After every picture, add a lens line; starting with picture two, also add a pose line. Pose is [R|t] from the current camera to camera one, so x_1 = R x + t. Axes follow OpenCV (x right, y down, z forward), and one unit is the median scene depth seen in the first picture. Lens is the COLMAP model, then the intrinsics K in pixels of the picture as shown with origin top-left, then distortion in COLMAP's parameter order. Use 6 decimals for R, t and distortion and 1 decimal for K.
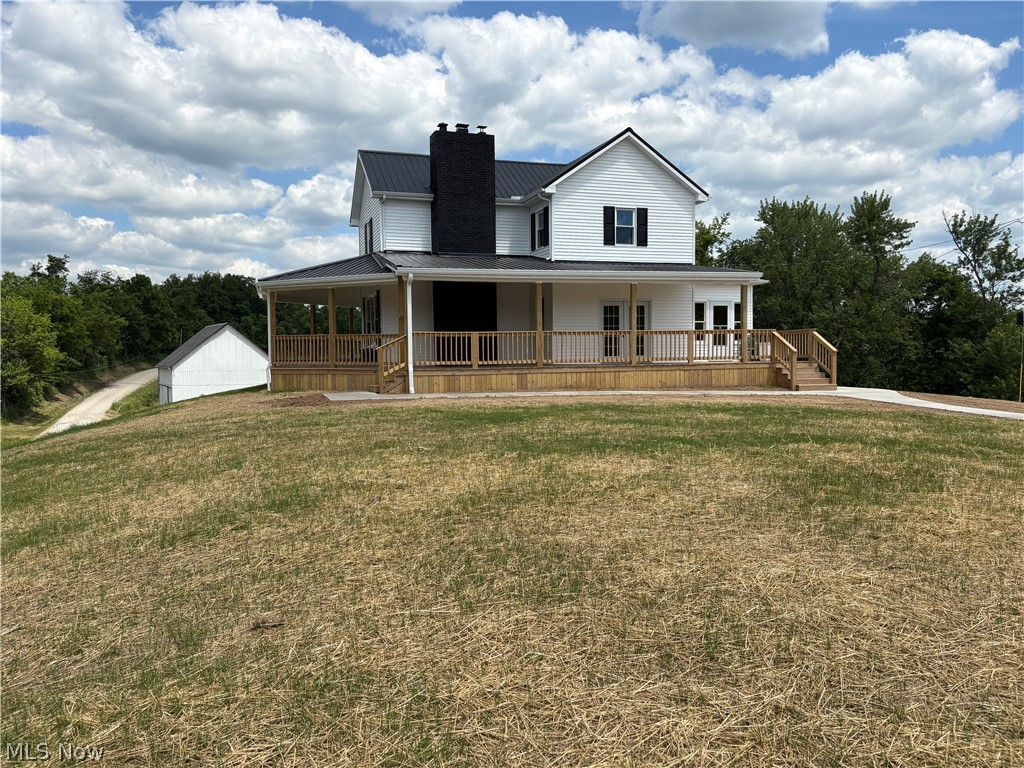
lens RADIAL K [[767.1, 0, 515.7], [0, 767.1, 383.3], [0, 0, 1]] dist [0.072072, -0.091731]
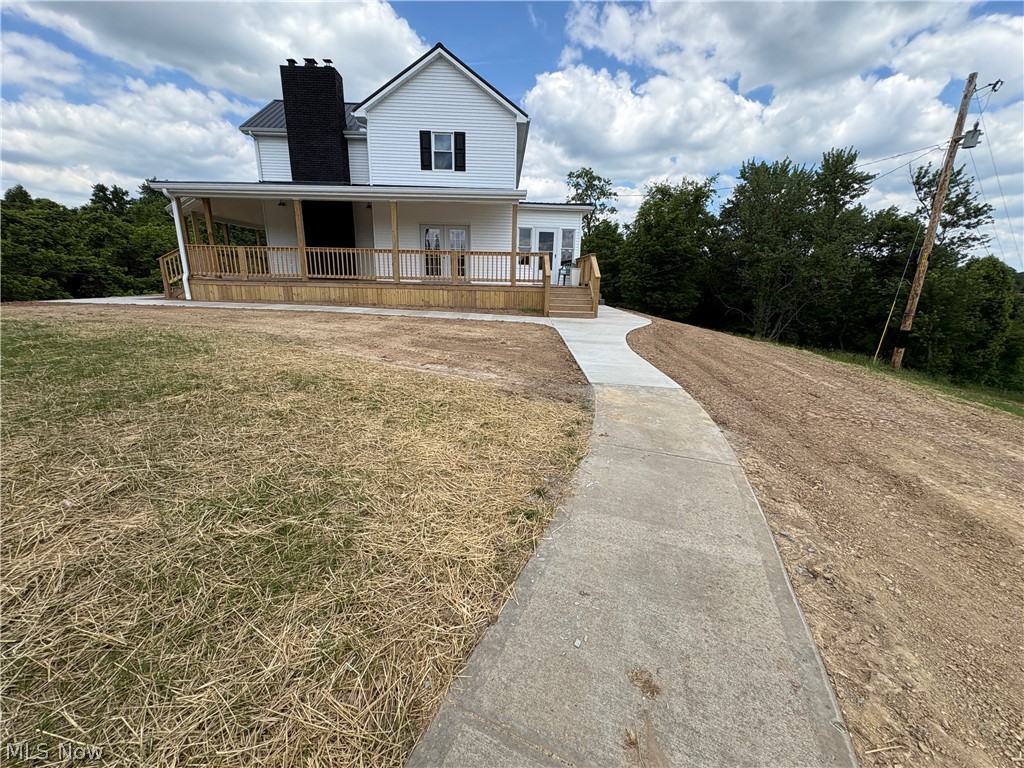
lens RADIAL K [[405.6, 0, 514.3], [0, 405.6, 386.5], [0, 0, 1]] dist [-0.002183, 0.000777]
pose [[0.953813, 0.112553, -0.278517, 0.427533], [-0.047973, 0.972328, 0.228642, -0.018316], [0.296544, -0.204720, 0.932819, 0.430105]]
